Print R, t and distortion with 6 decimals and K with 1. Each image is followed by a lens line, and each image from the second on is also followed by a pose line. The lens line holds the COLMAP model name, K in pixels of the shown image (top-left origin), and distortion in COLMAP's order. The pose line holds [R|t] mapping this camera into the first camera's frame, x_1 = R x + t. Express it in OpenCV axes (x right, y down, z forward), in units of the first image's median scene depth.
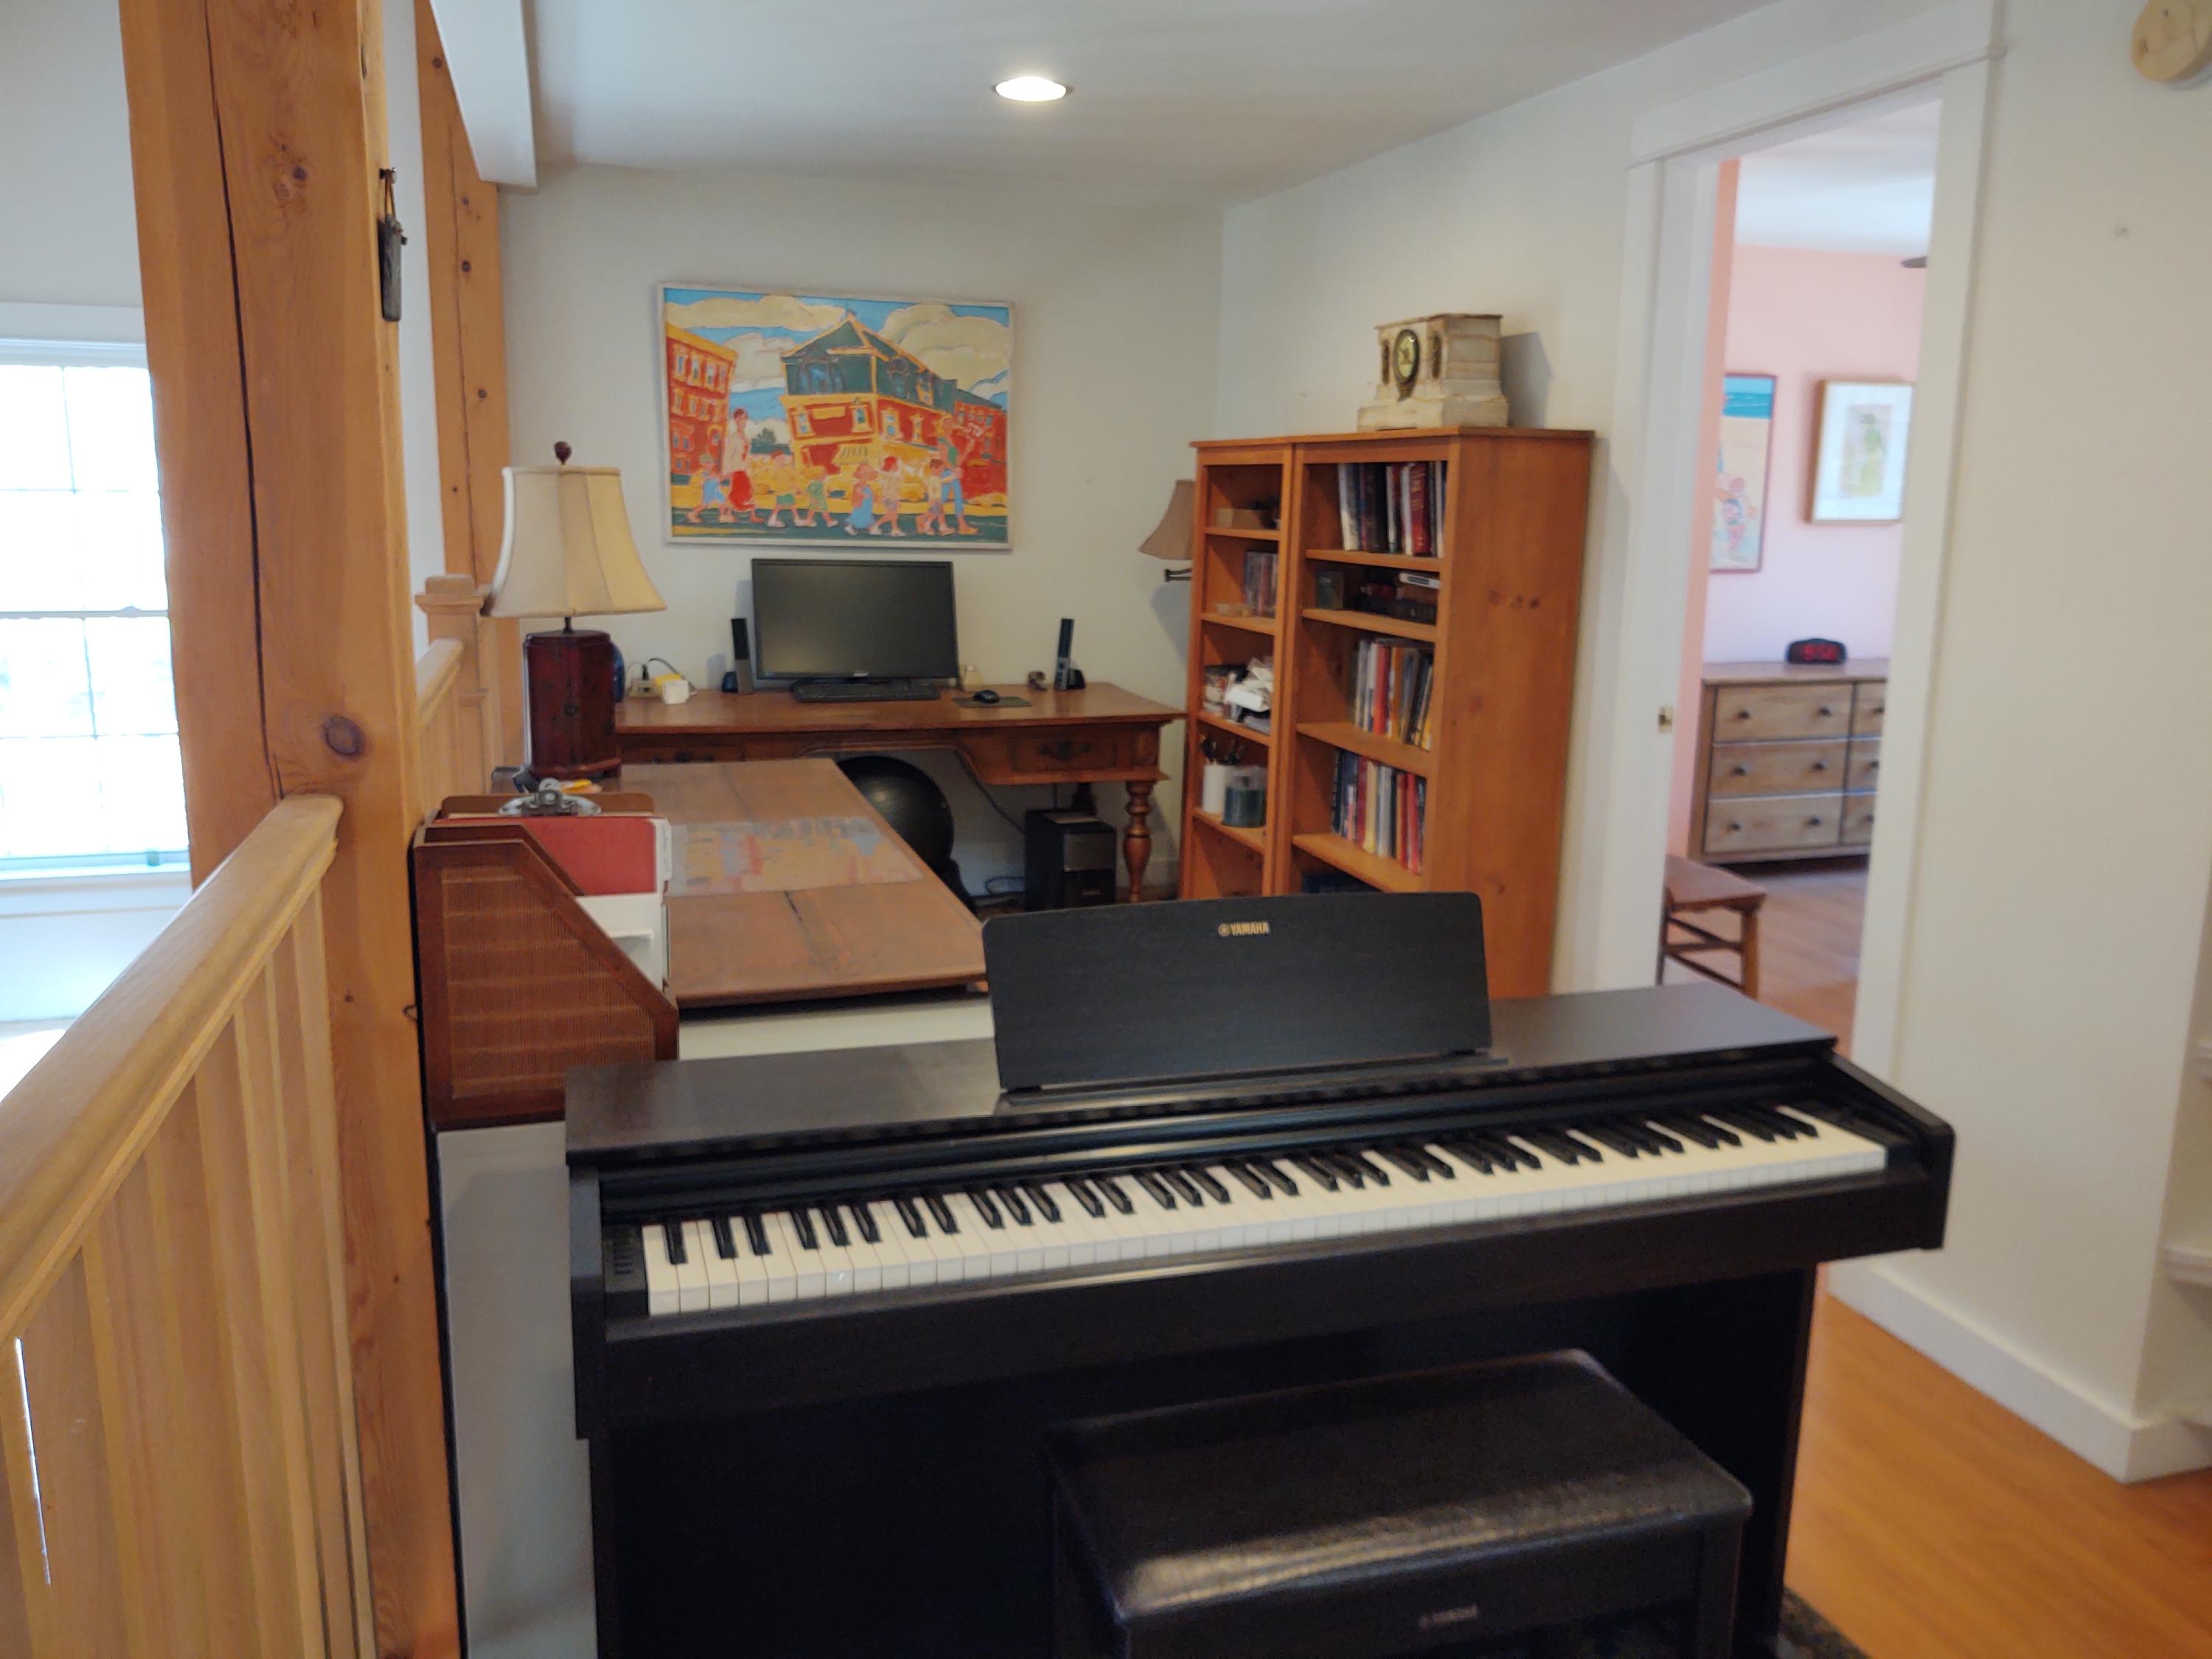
lens RADIAL K [[1682.3, 0, 1097.7], [0, 1682.3, 818.9], [0, 0, 1]] dist [-0.006283, -0.001251]
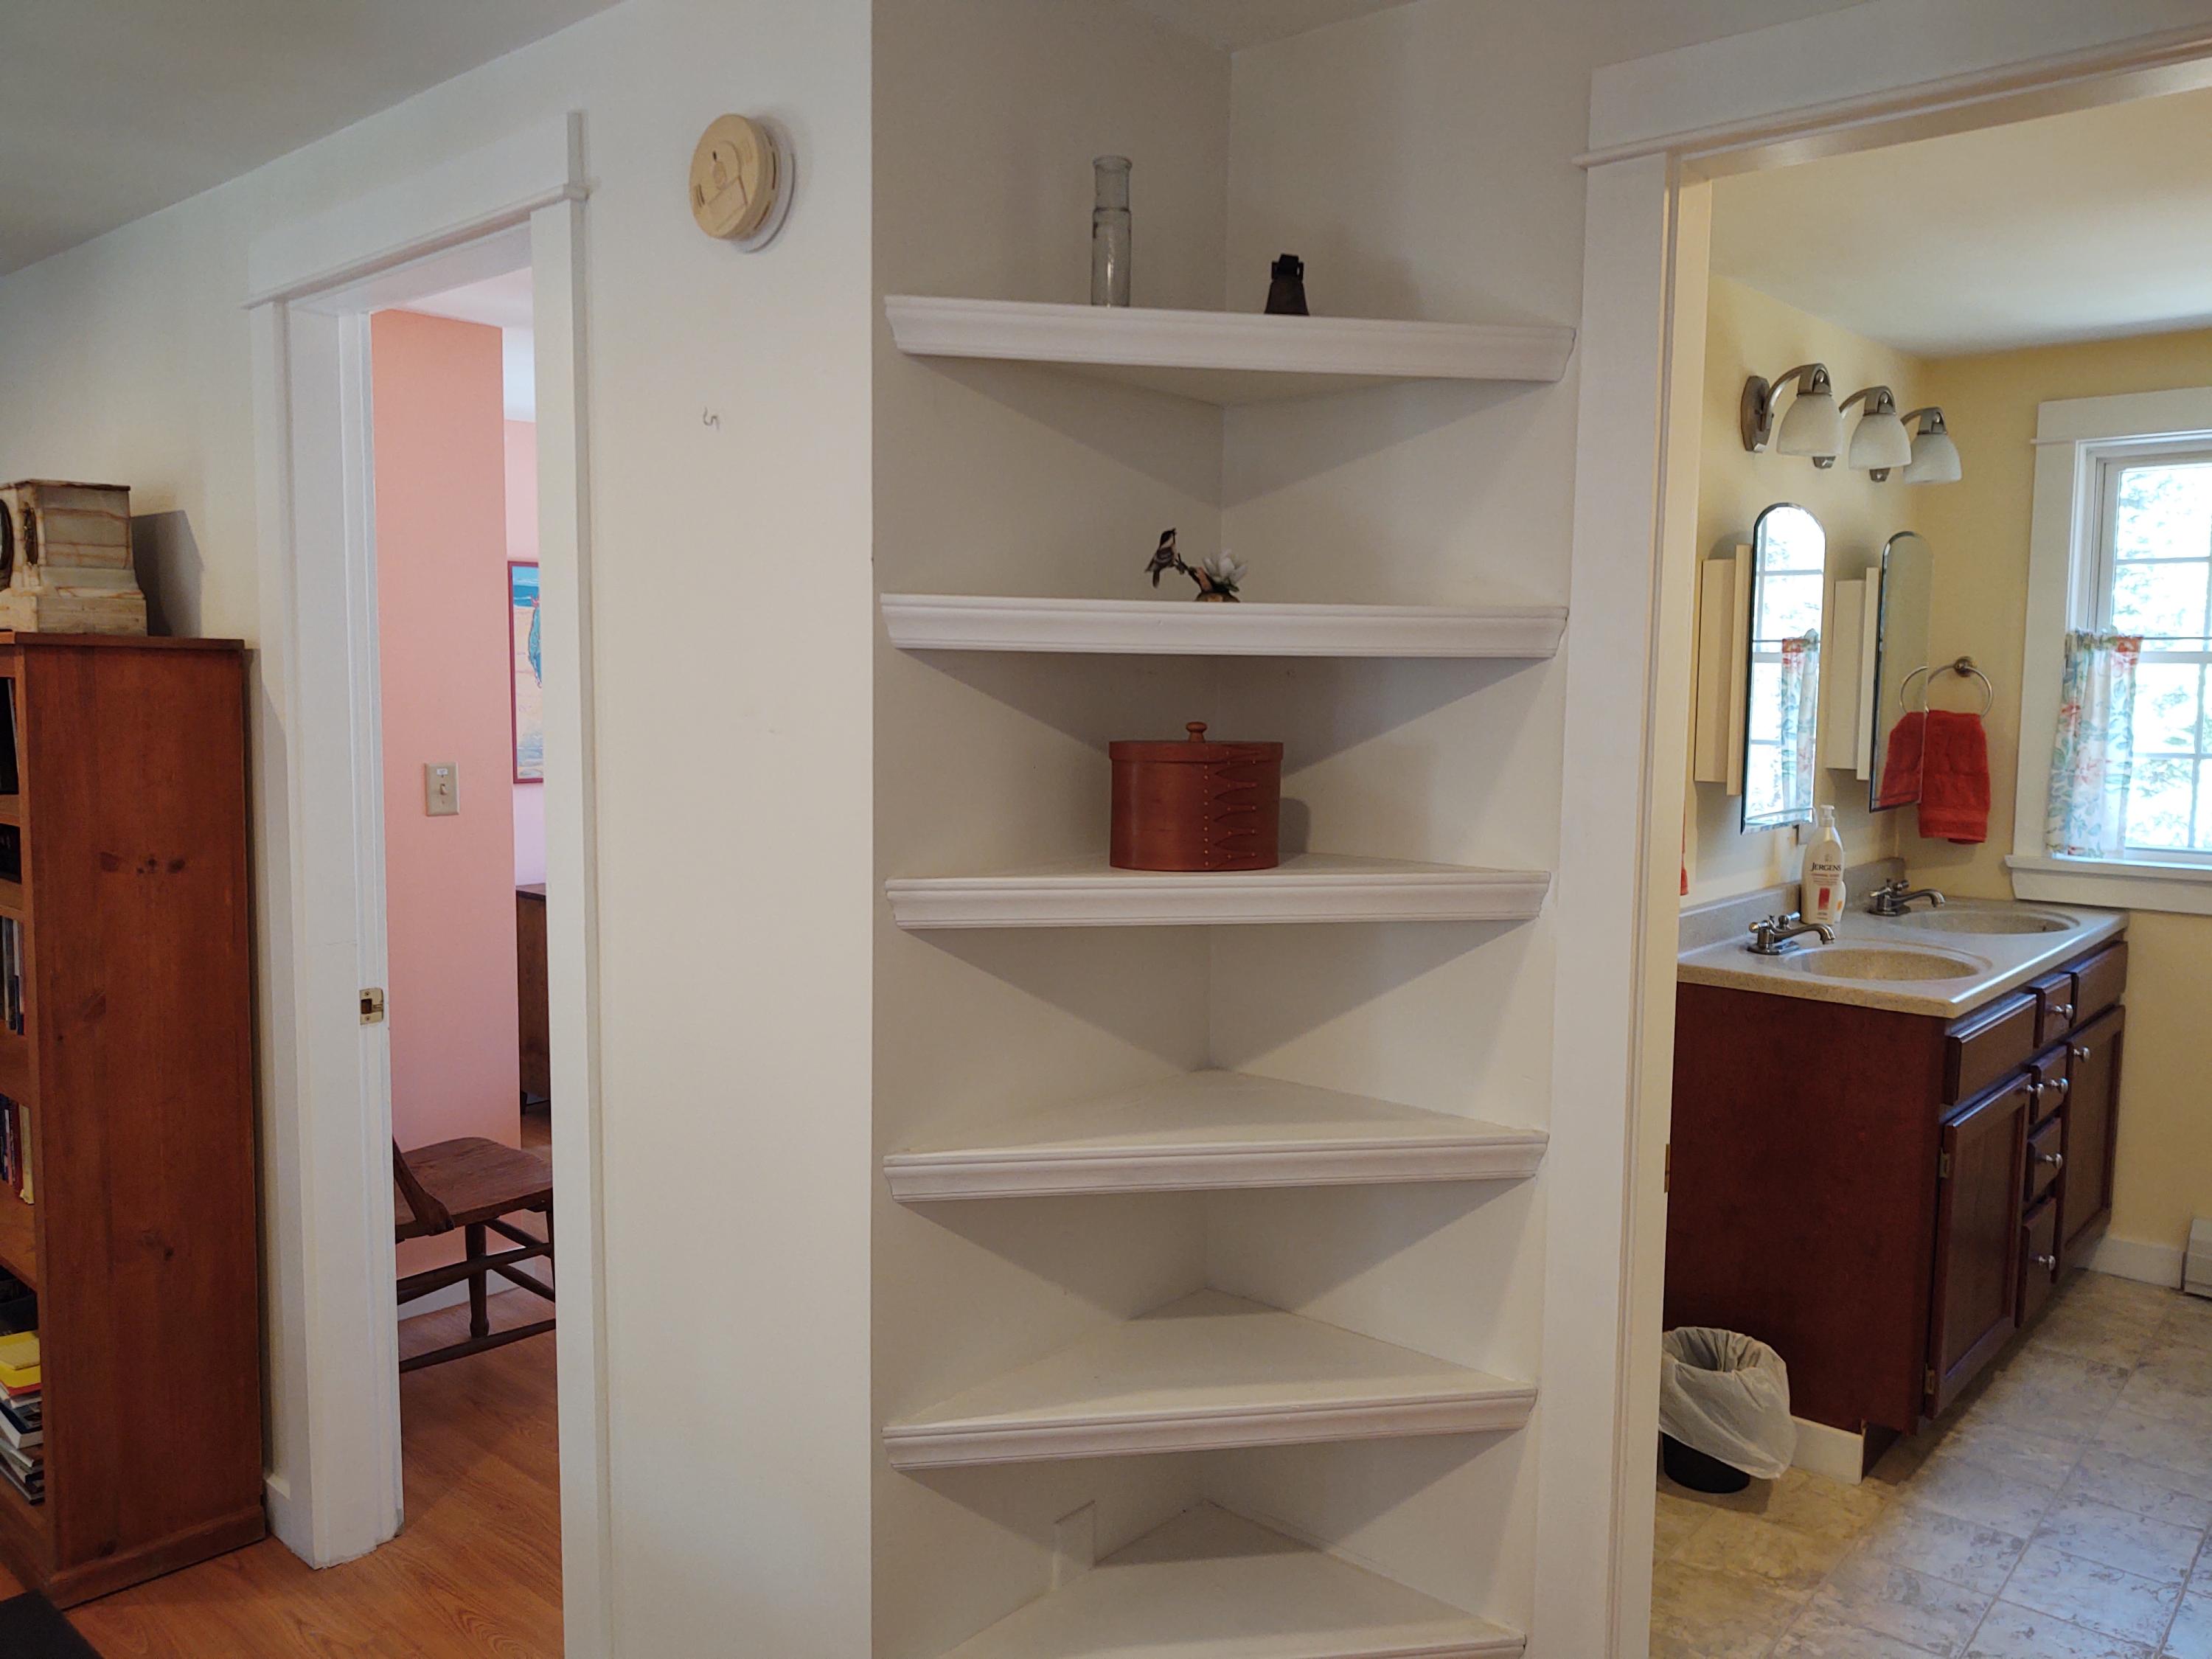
lens RADIAL K [[1682.3, 0, 1110.0], [0, 1682.3, 831.8], [0, 0, 1]] dist [-0.006283, -0.001251]
pose [[0.848222, -0.047907, 0.527469, 0.219037], [0.100588, 0.992347, -0.071626, -0.048383], [-0.520001, 0.113812, 0.846549, 0.152674]]
